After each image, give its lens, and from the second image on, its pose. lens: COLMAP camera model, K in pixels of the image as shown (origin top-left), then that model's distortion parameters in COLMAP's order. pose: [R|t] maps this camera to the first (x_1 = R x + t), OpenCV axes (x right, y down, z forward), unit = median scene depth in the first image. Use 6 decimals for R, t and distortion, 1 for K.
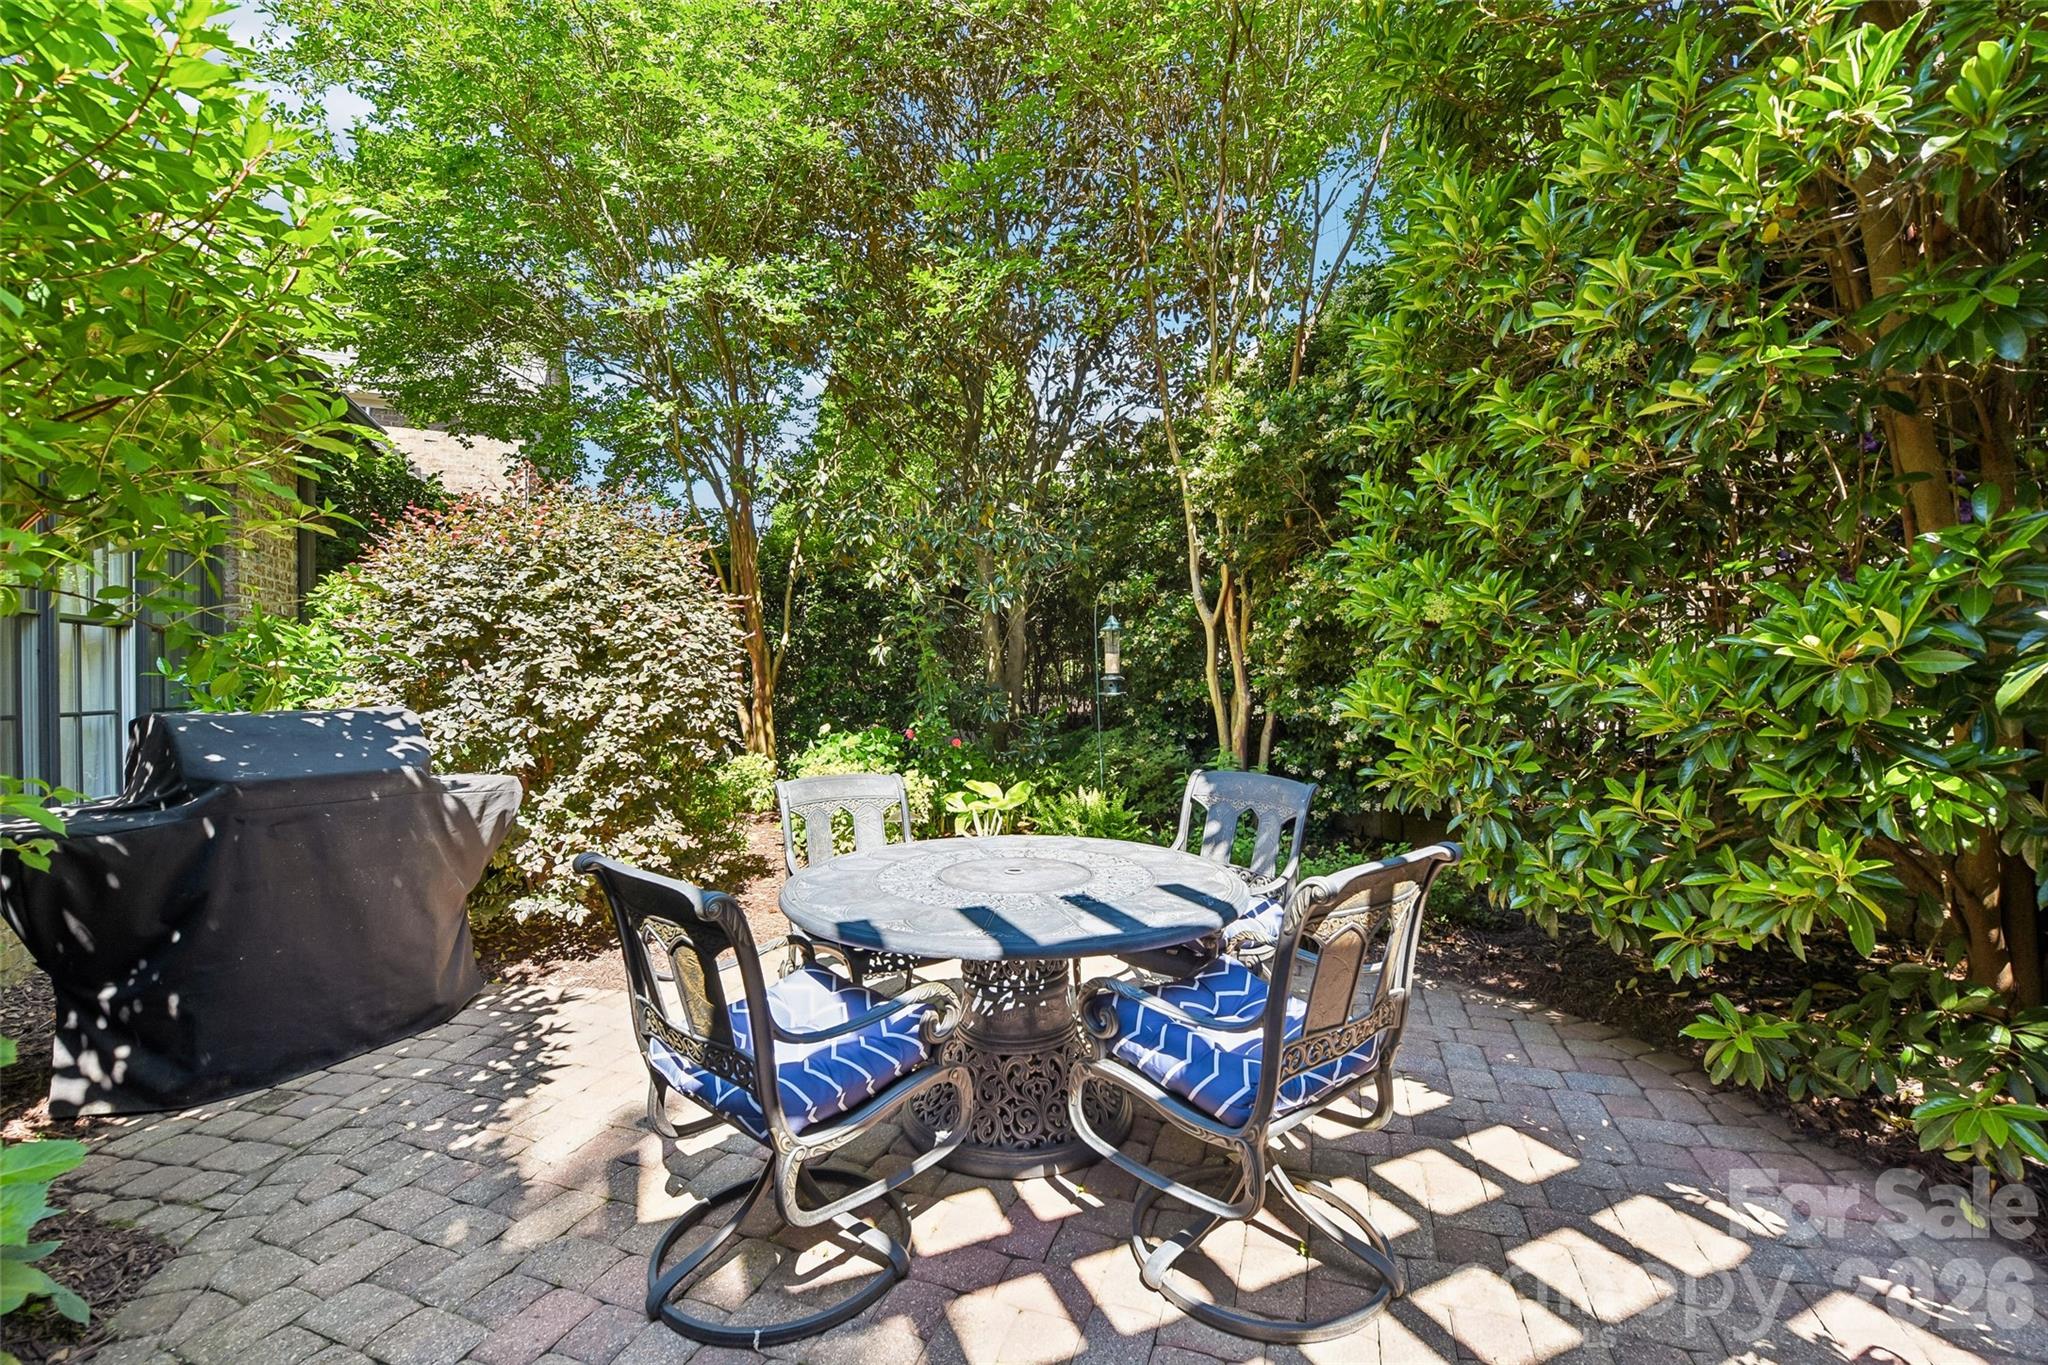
lens RADIAL K [[835.6, 0, 1028.2], [0, 835.6, 688.3], [0, 0, 1]] dist [-0.016678, -0.000400]
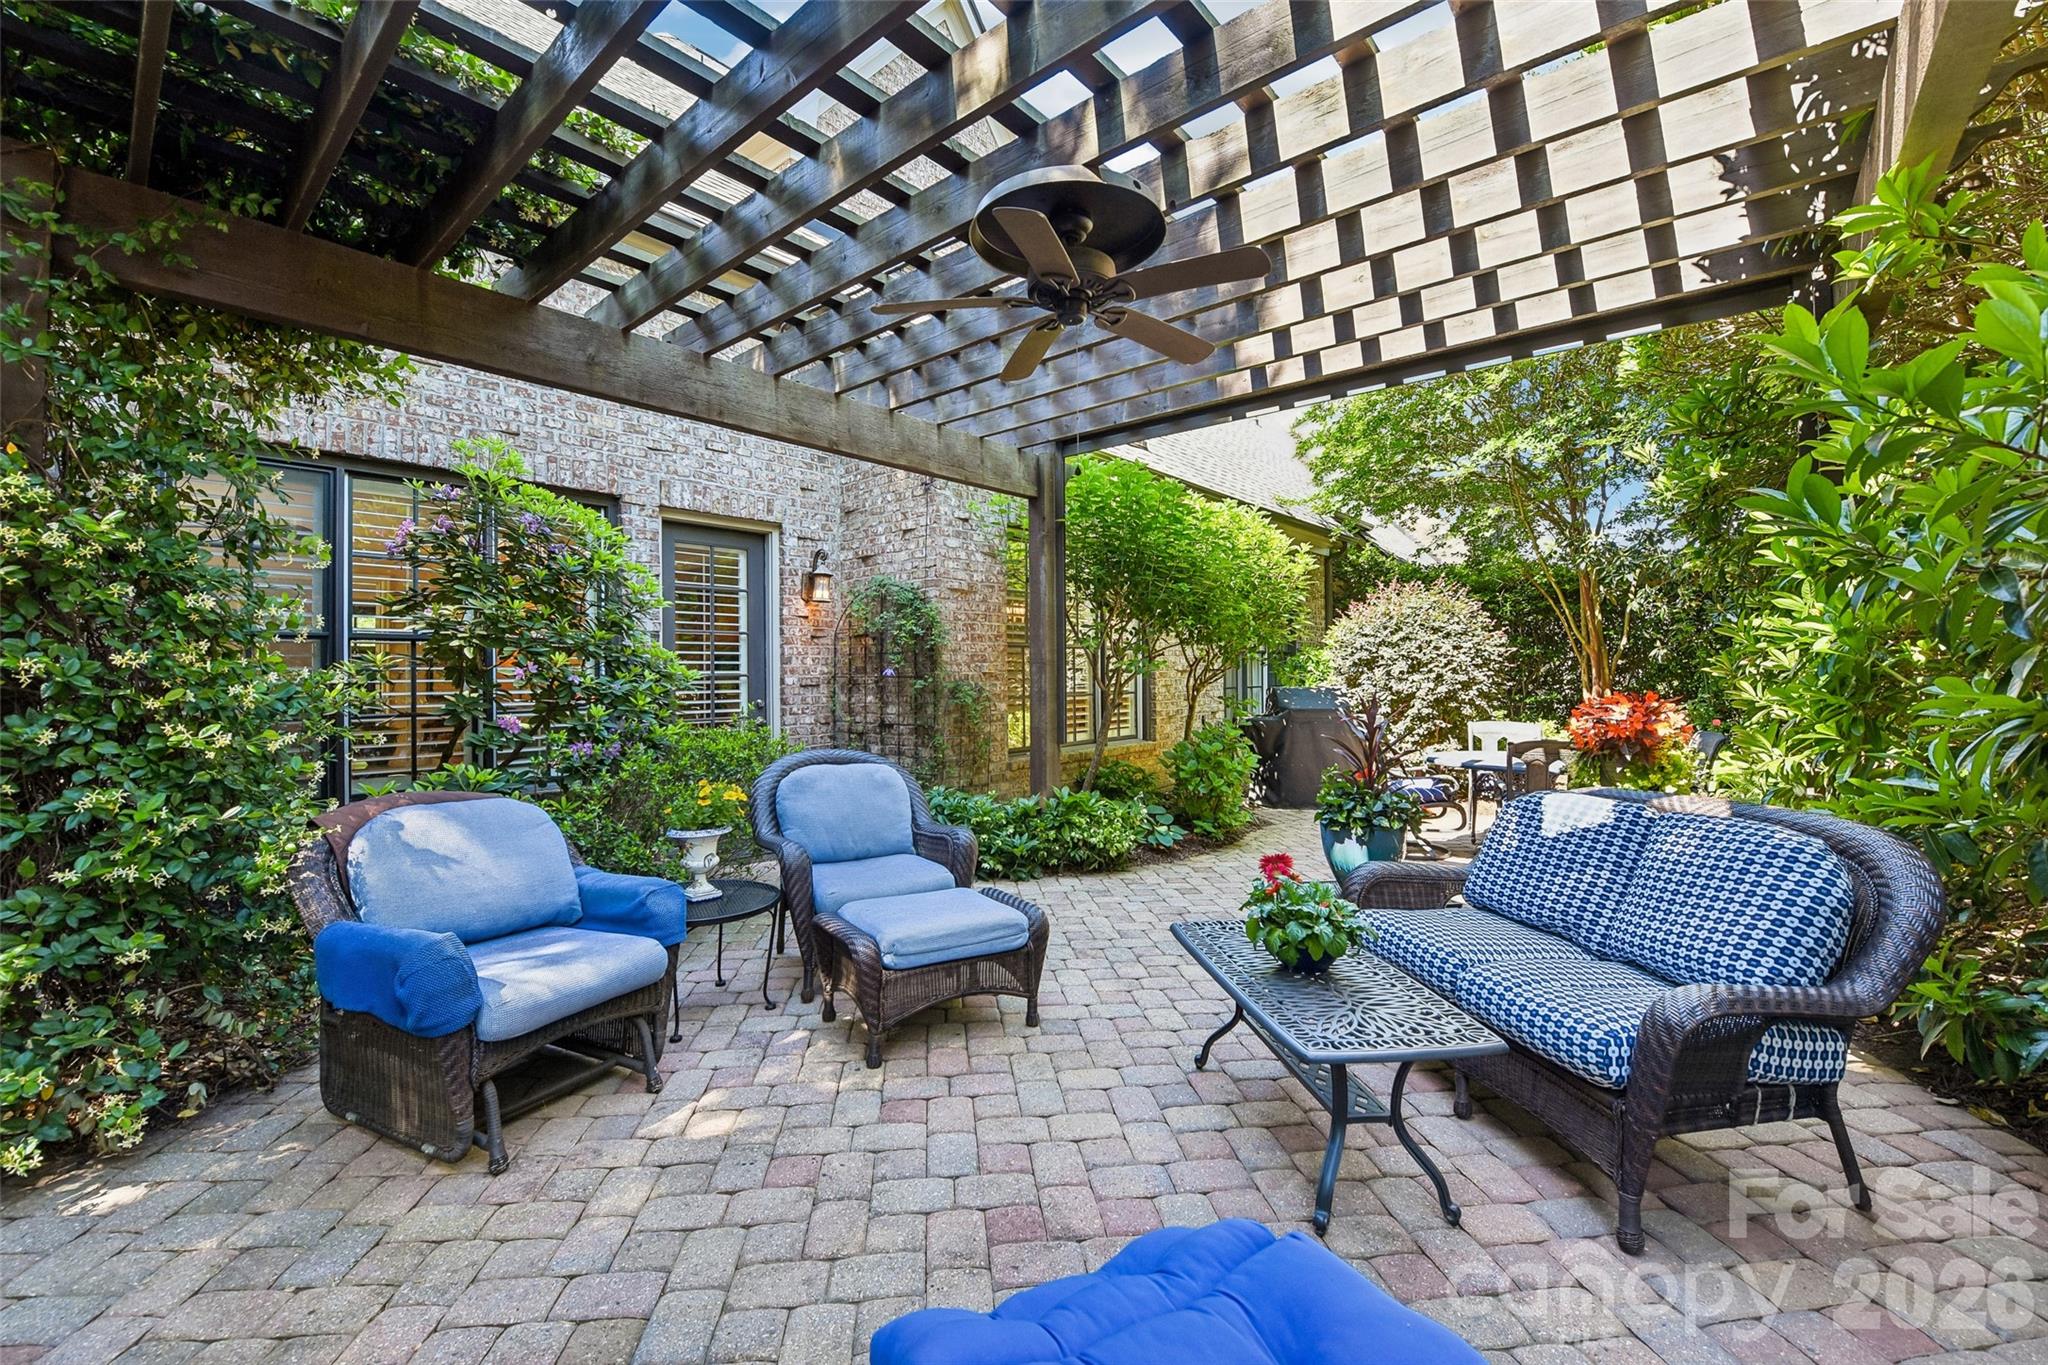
lens RADIAL K [[835.6, 0, 1030.1], [0, 835.6, 672.2], [0, 0, 1]] dist [-0.016678, -0.000400]
pose [[0.451191, 0.002000, -0.892425, 1.012811], [-0.000564, 0.999998, 0.001956, -0.024155], [0.892427, -0.000380, 0.451191, -0.941808]]
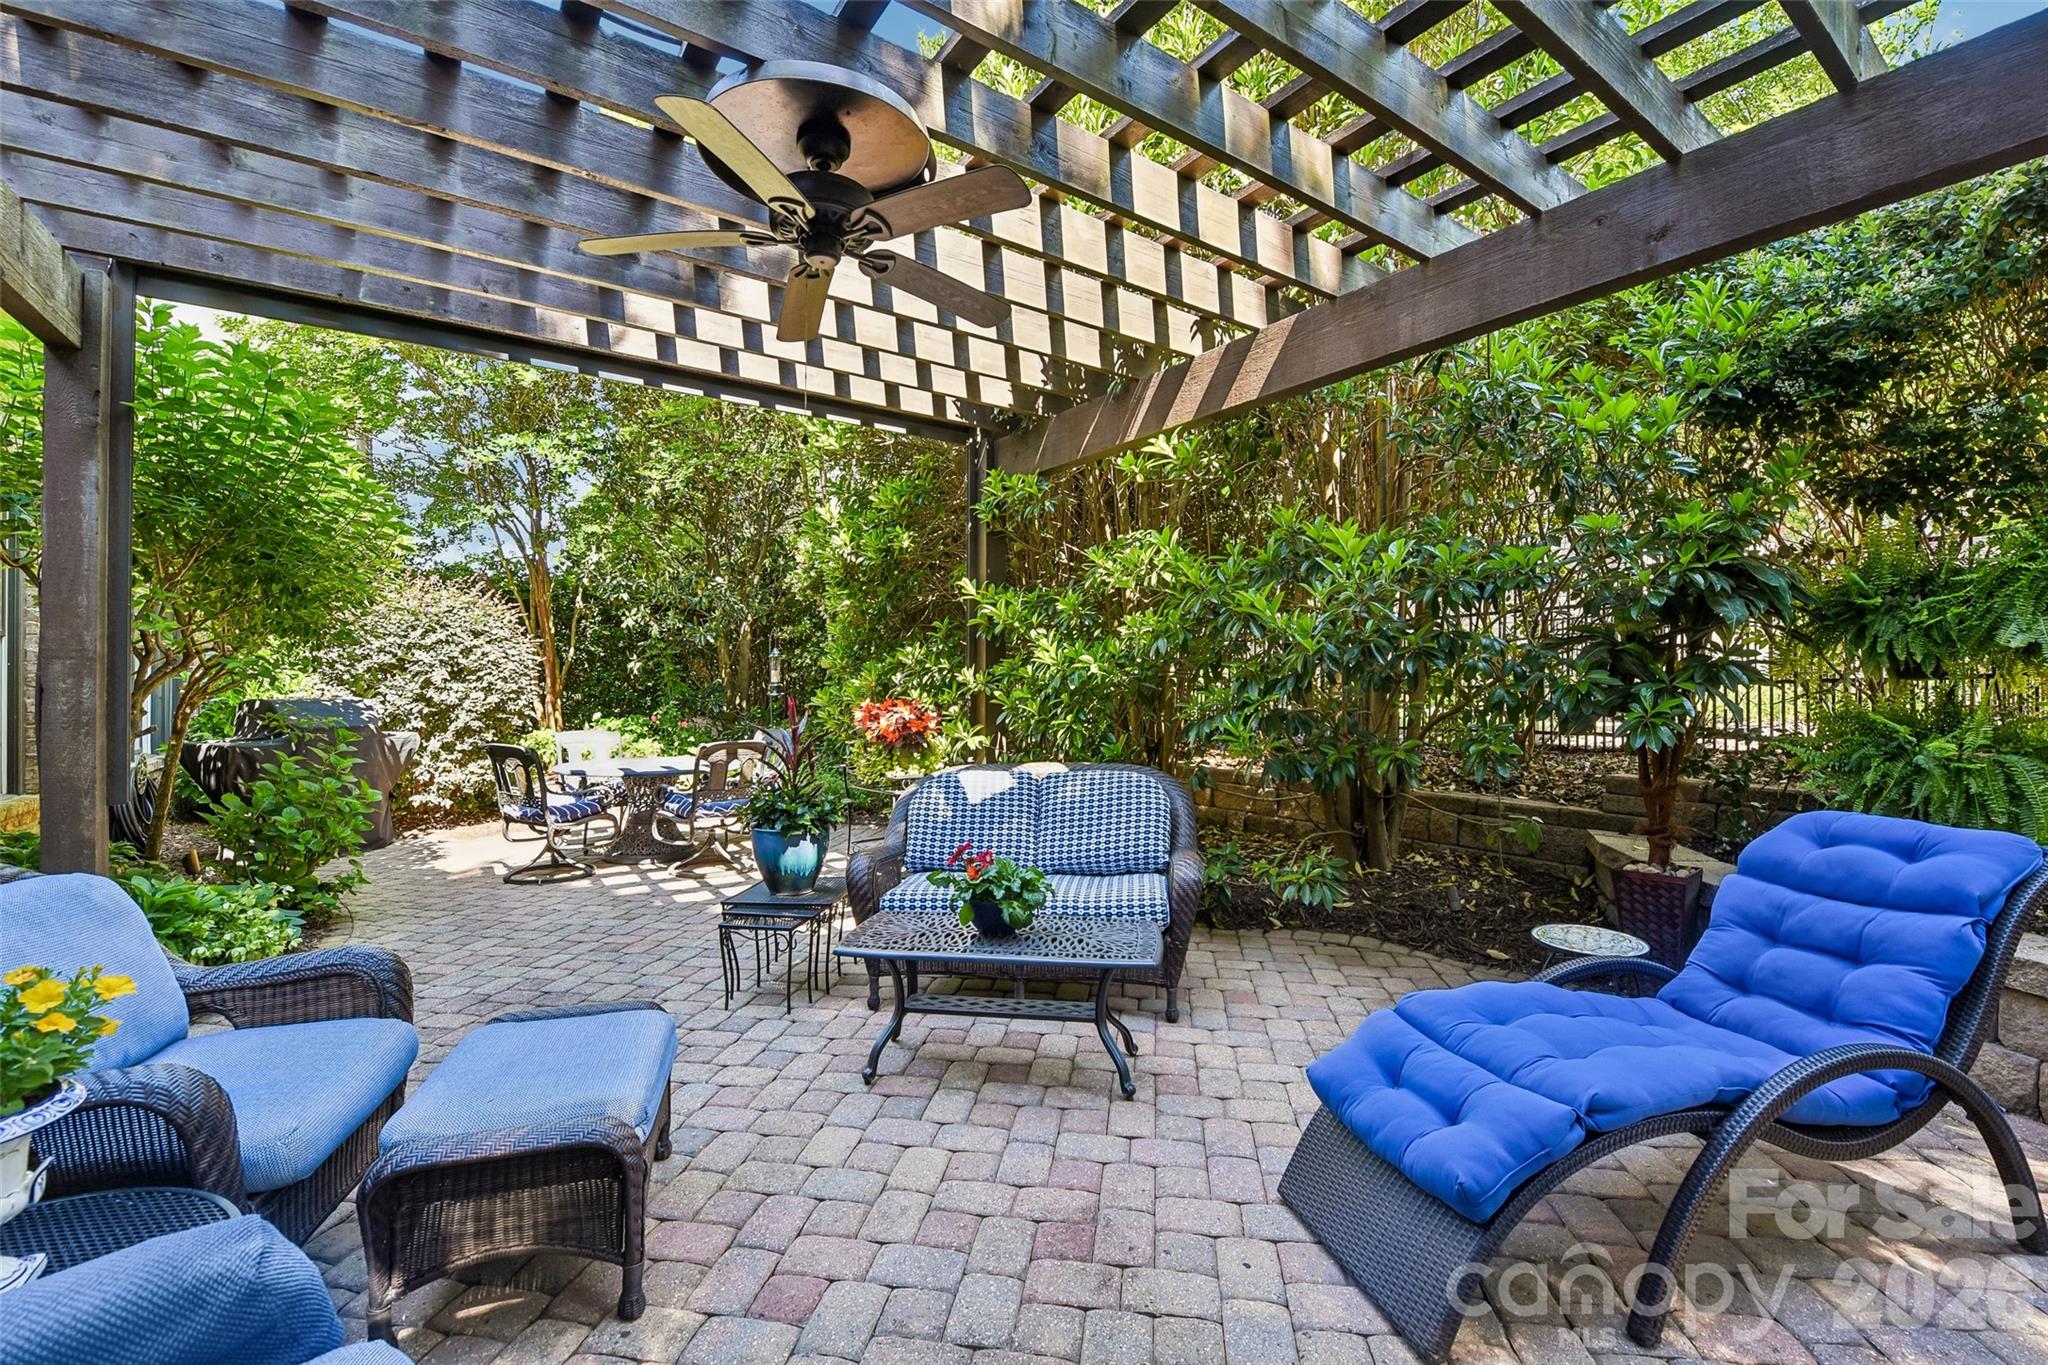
lens RADIAL K [[848.5, 0, 1019.1], [0, 848.5, 687.6], [0, 0, 1]] dist [-0.010315, -0.000257]
pose [[0.982373, 0.011546, 0.186576, 0.414800], [-0.011408, 0.999933, -0.001817, -0.014871], [-0.186584, -0.000343, 0.982439, -1.218244]]
